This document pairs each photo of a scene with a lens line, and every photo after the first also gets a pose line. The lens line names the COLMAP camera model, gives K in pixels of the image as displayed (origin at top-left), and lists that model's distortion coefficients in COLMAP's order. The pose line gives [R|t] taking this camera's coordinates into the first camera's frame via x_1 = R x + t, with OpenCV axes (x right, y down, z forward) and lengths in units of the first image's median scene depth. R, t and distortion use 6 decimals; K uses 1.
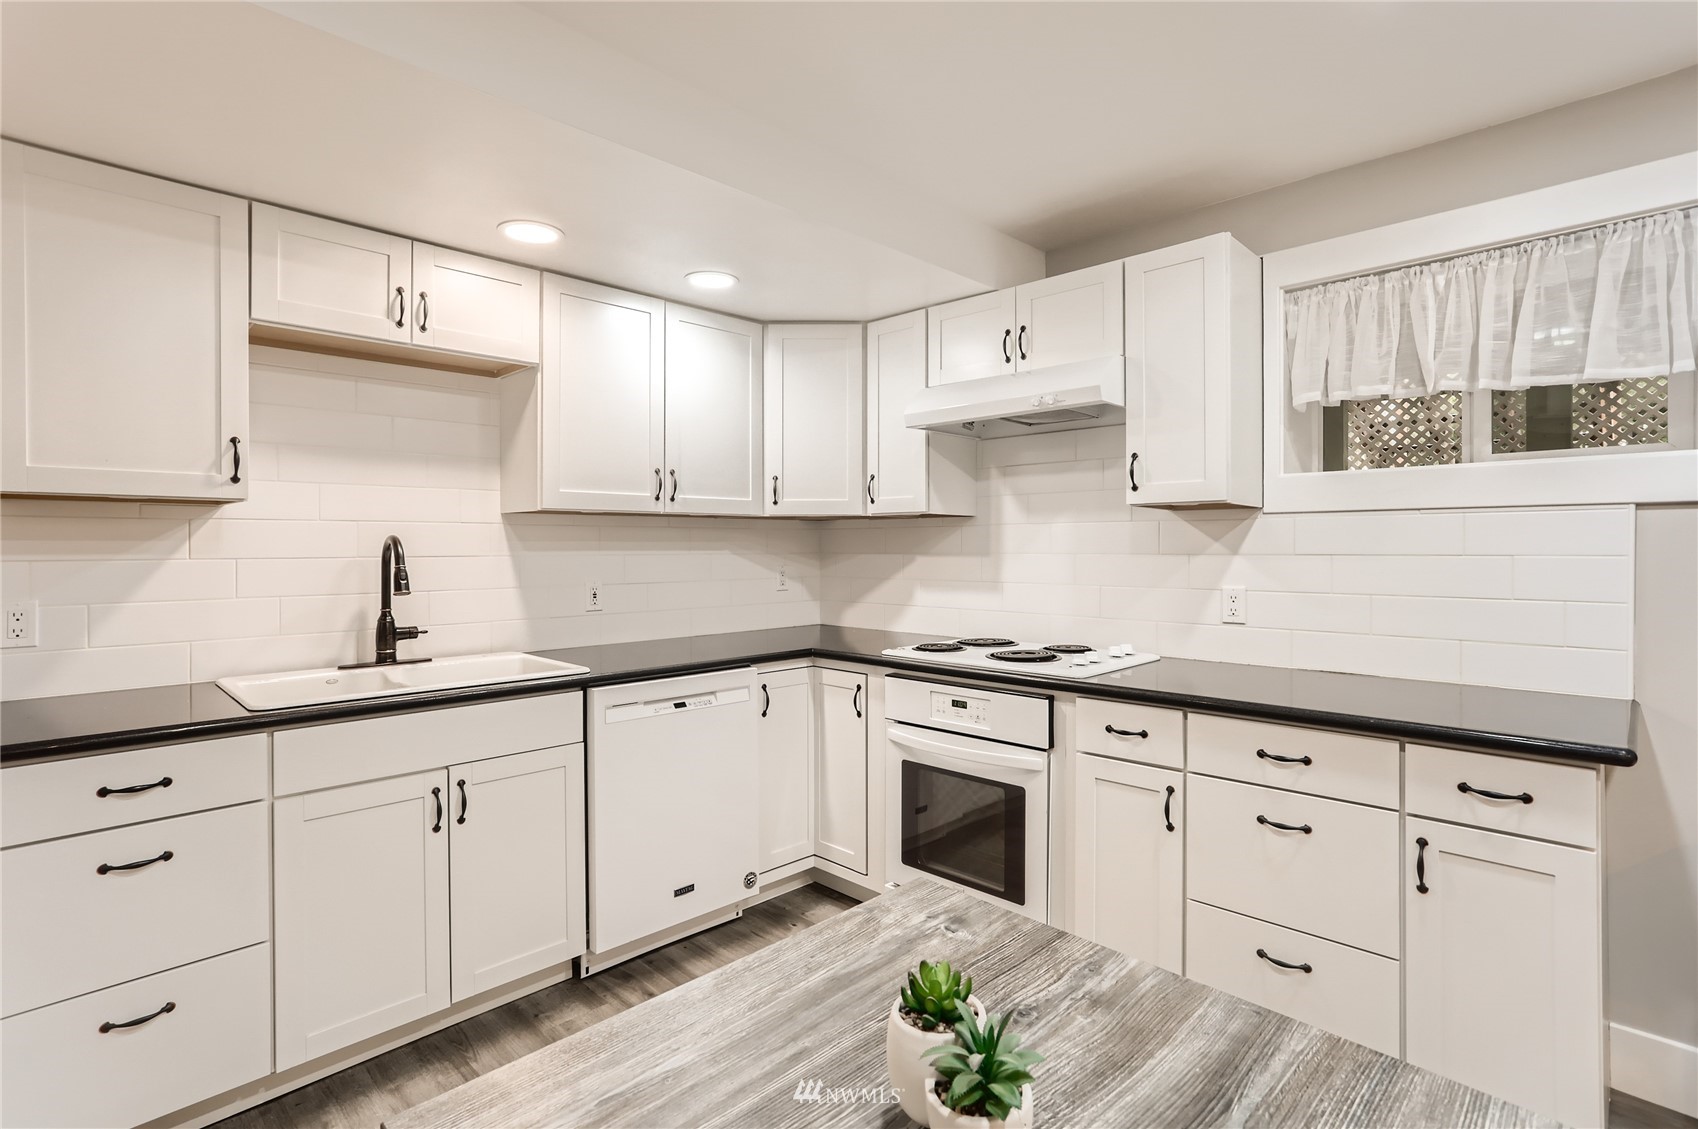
lens RADIAL K [[820.3, 0, 854.8], [0, 820.3, 545.1], [0, 0, 1]] dist [-0.018821, 0.000373]
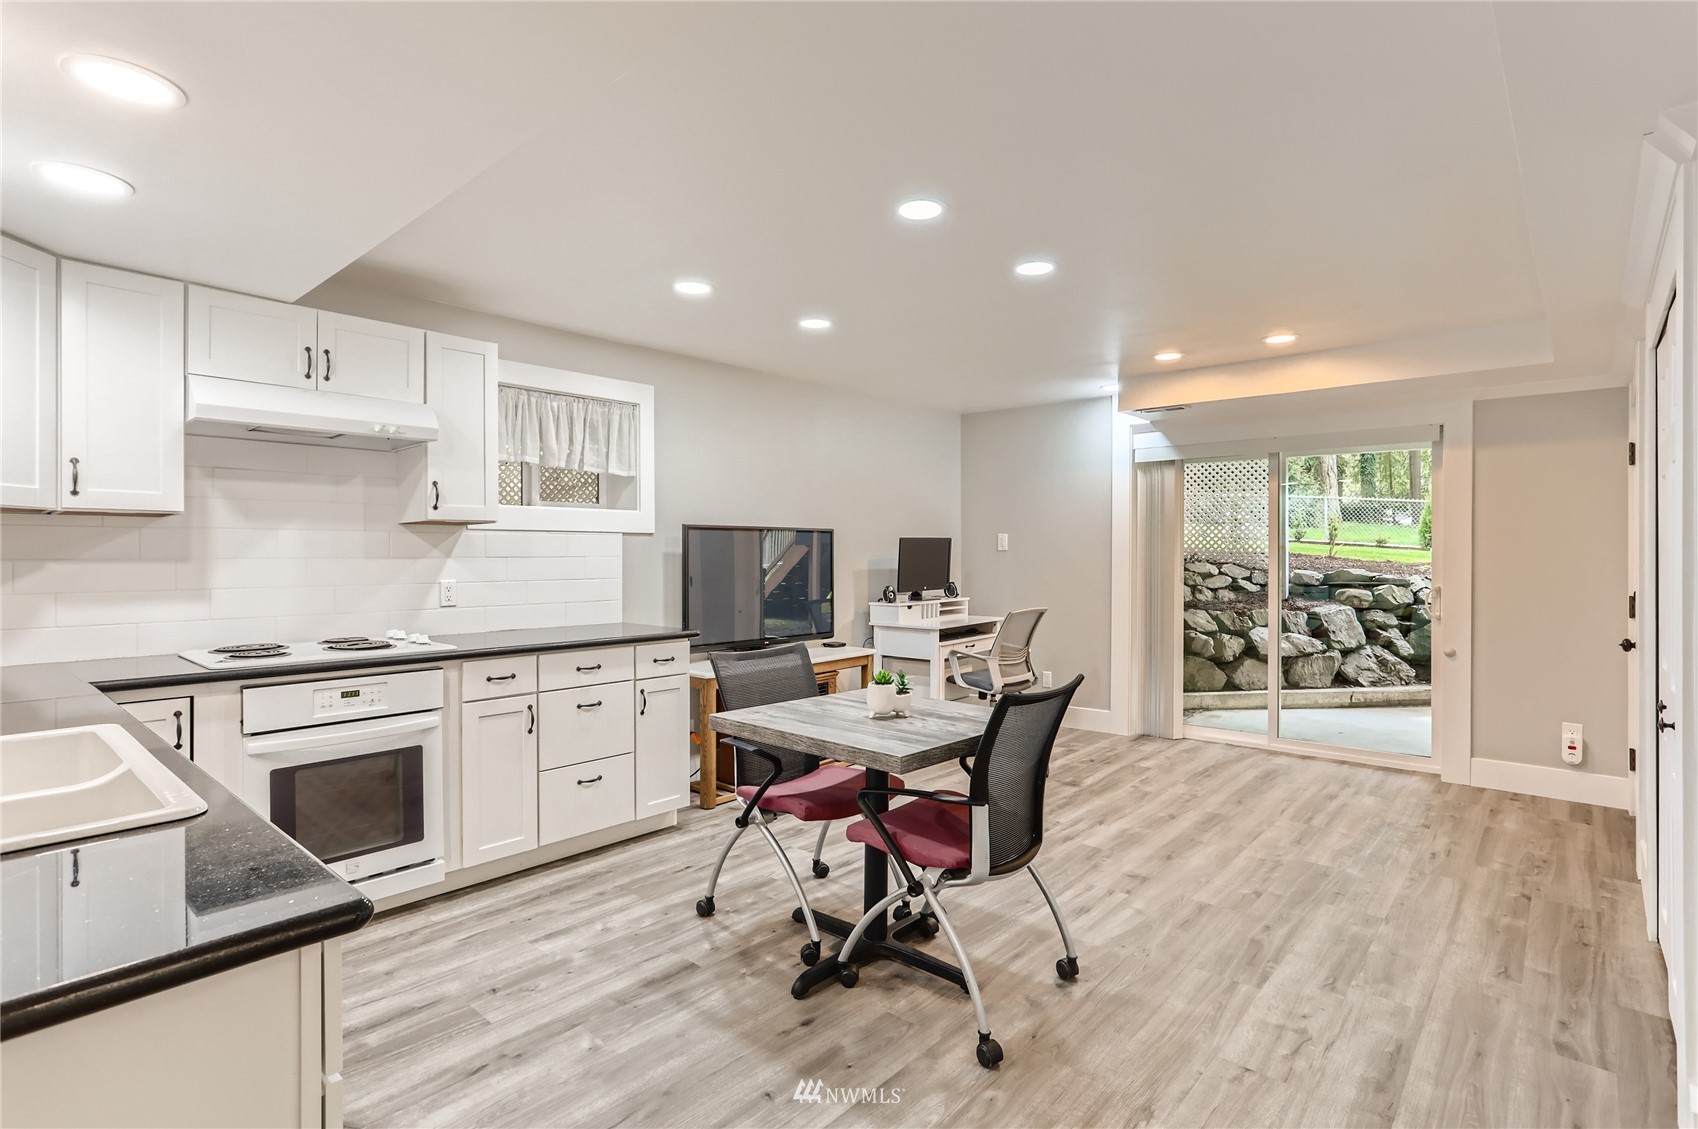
lens RADIAL K [[820.3, 0, 854.8], [0, 820.3, 545.1], [0, 0, 1]] dist [-0.018821, 0.000373]
pose [[-0.051352, 0.008904, 0.998641, -1.006597], [-0.002689, 0.999955, -0.009054, 0.001173], [-0.998677, -0.003150, -0.051326, 0.378882]]
